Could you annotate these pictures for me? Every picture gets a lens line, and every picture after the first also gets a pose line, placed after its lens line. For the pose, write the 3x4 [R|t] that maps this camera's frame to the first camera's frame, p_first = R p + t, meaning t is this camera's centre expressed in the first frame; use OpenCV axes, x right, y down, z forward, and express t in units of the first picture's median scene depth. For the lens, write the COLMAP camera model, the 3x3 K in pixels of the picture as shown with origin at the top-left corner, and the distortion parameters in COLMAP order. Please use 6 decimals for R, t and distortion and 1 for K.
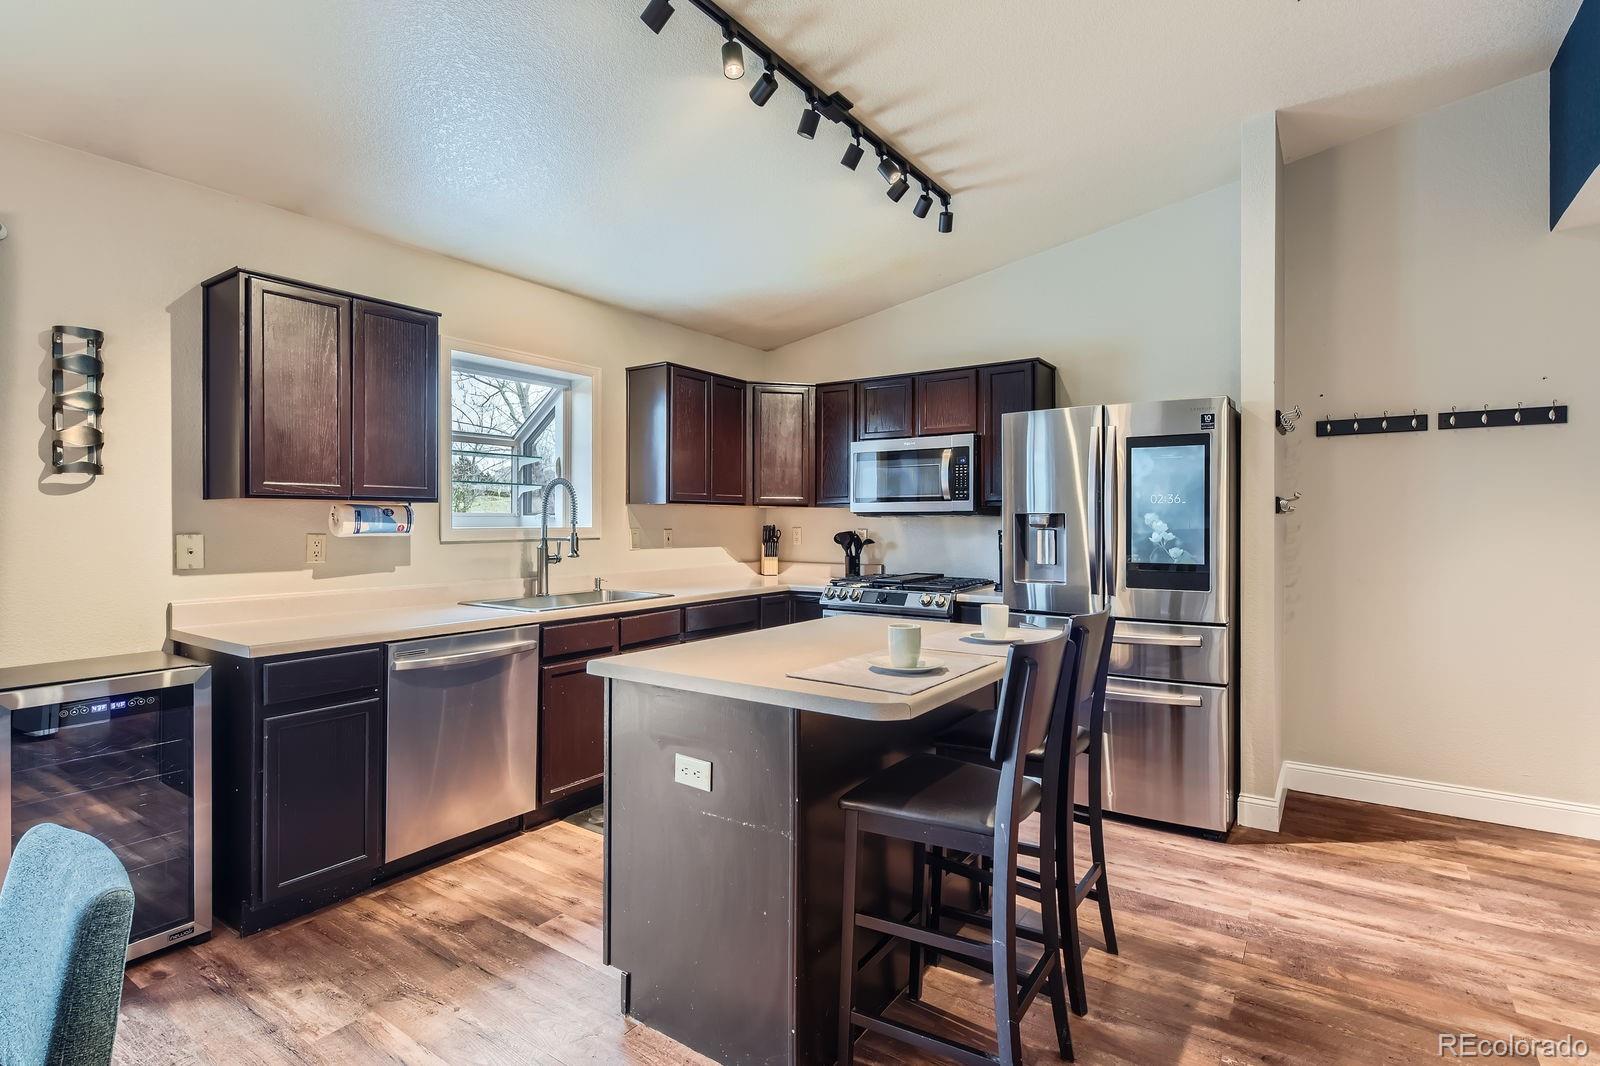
lens RADIAL K [[788.0, 0, 796.5], [0, 788.0, 518.1], [0, 0, 1]] dist [0.006188, -0.000350]
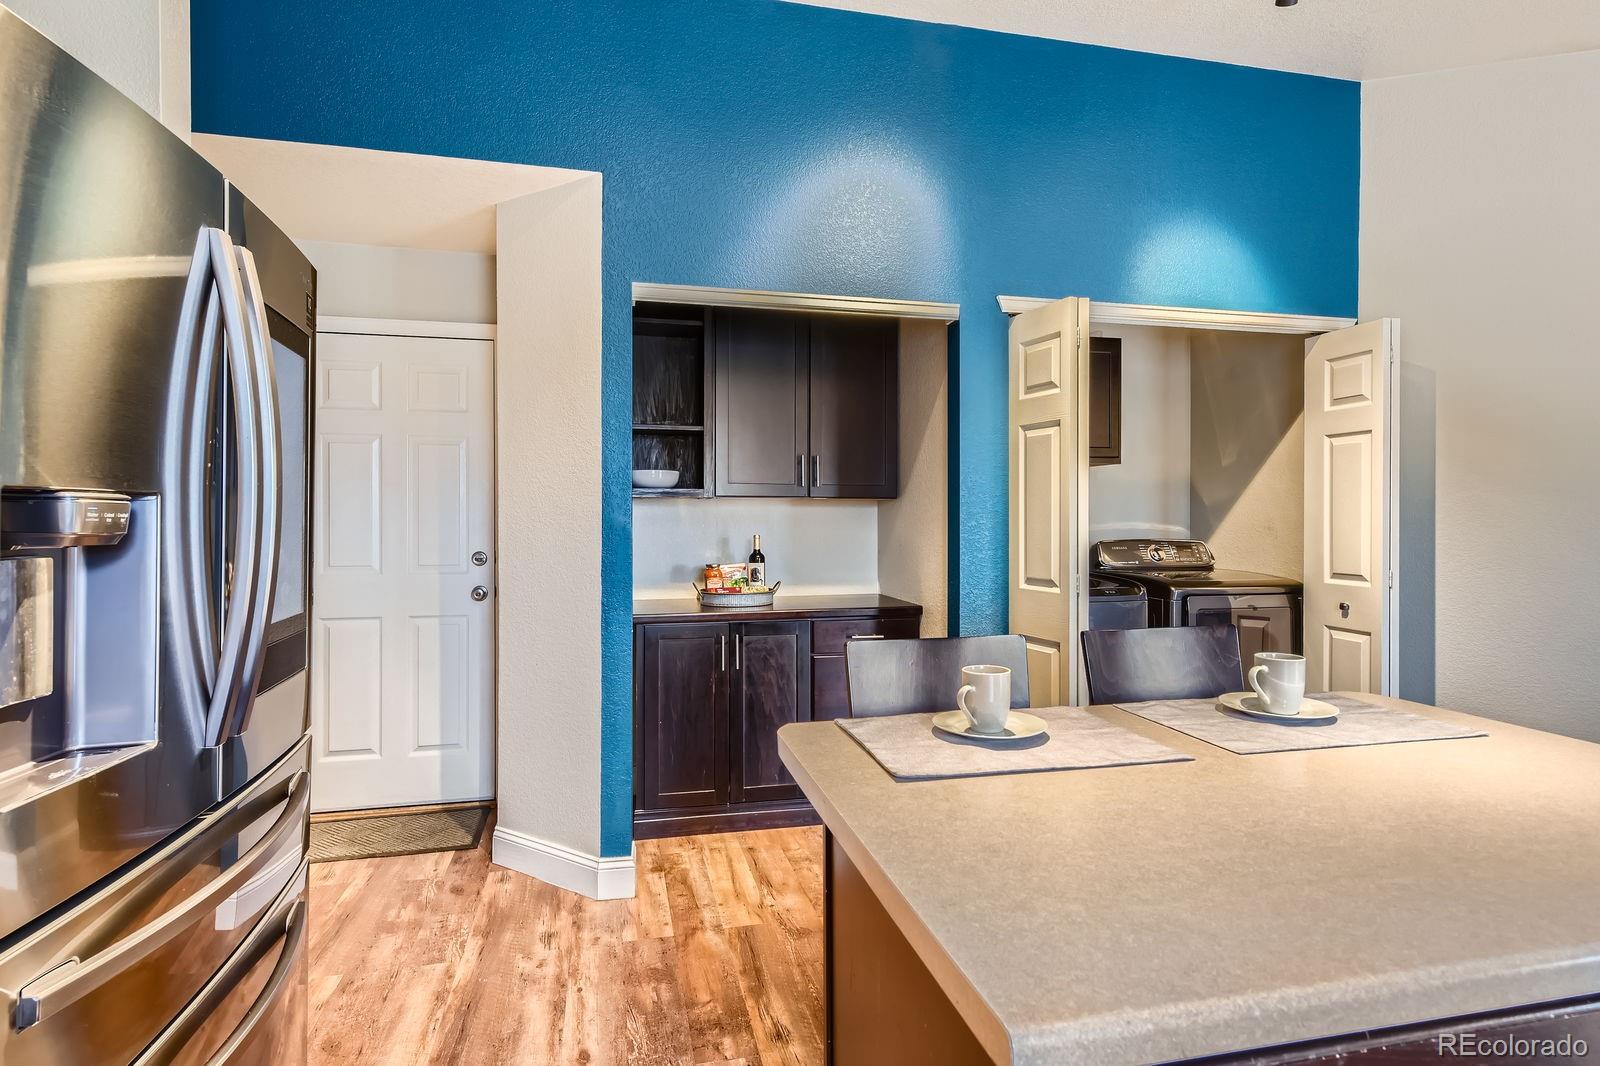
lens RADIAL K [[819.9, 0, 800.8], [0, 819.9, 520.2], [0, 0, 1]] dist [0.002544, -0.000138]
pose [[-0.740912, -0.003606, 0.671592, -0.031354], [-0.002923, 0.999993, 0.002145, 0.000440], [-0.671595, -0.000374, -0.740918, 1.114374]]
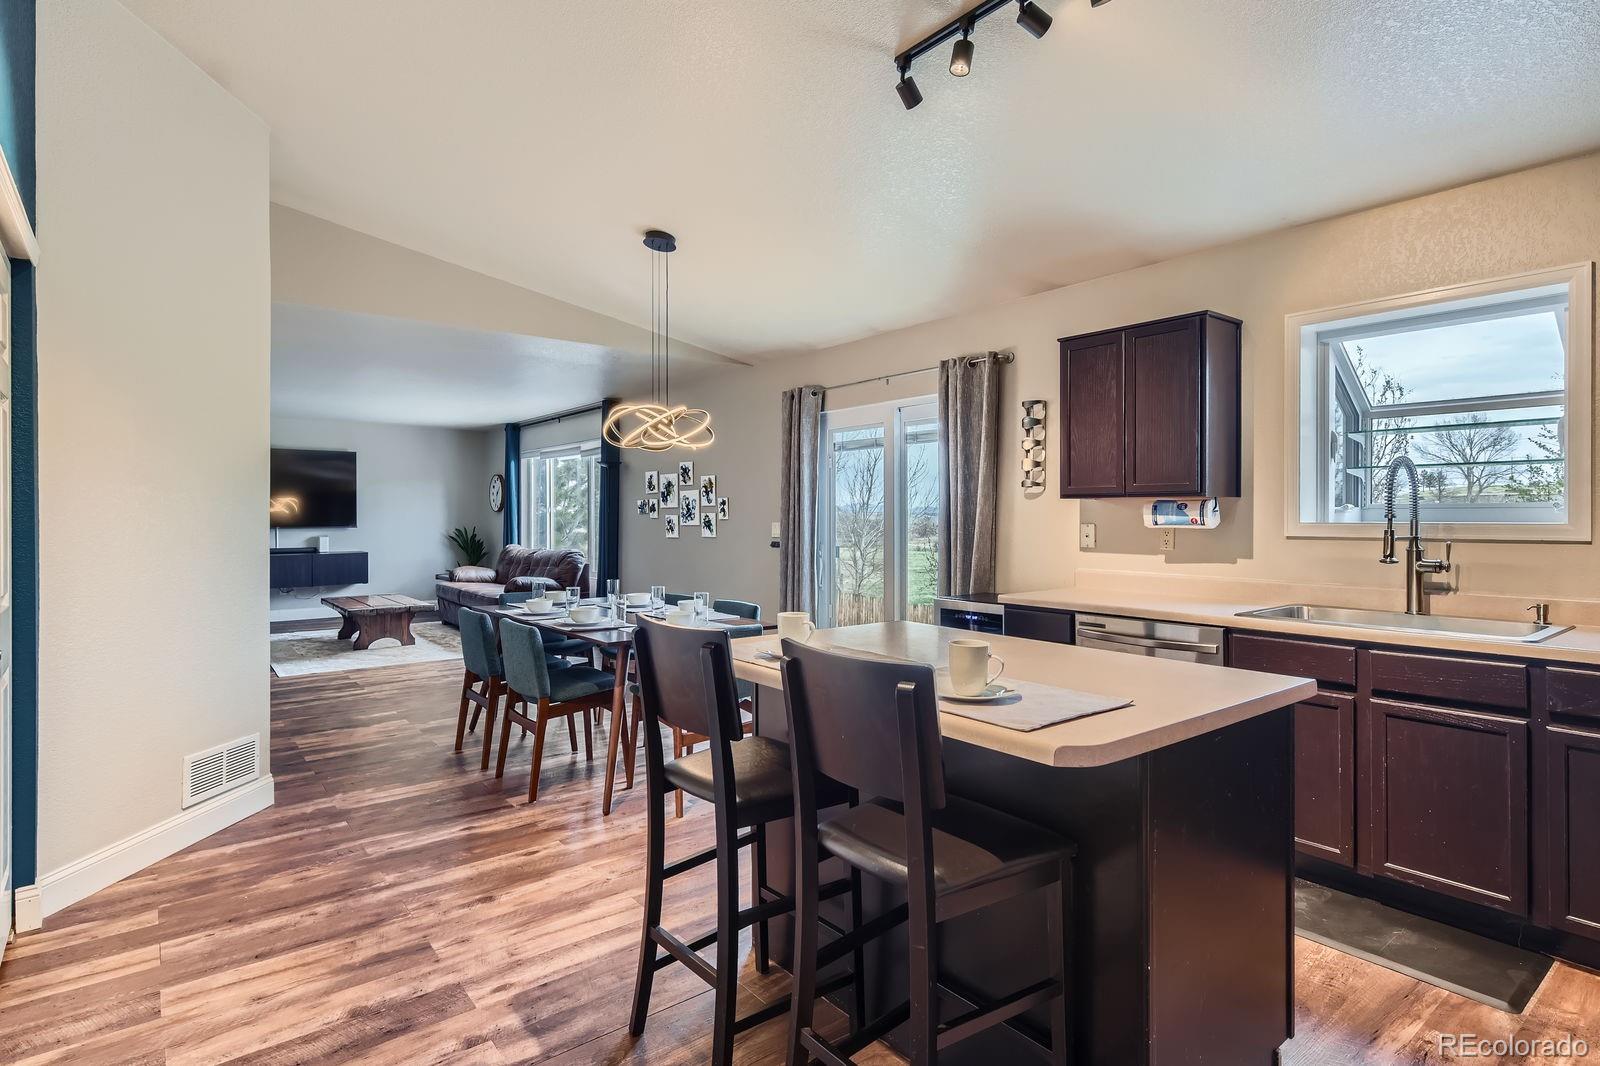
lens RADIAL K [[819.9, 0, 800.8], [0, 819.9, 520.2], [0, 0, 1]] dist [0.002544, -0.000138]
pose [[-0.283733, 0.004004, -0.958895, 0.685354], [0.002725, 0.999991, 0.003369, 0.006190], [0.958899, -0.001657, -0.283741, 0.772189]]
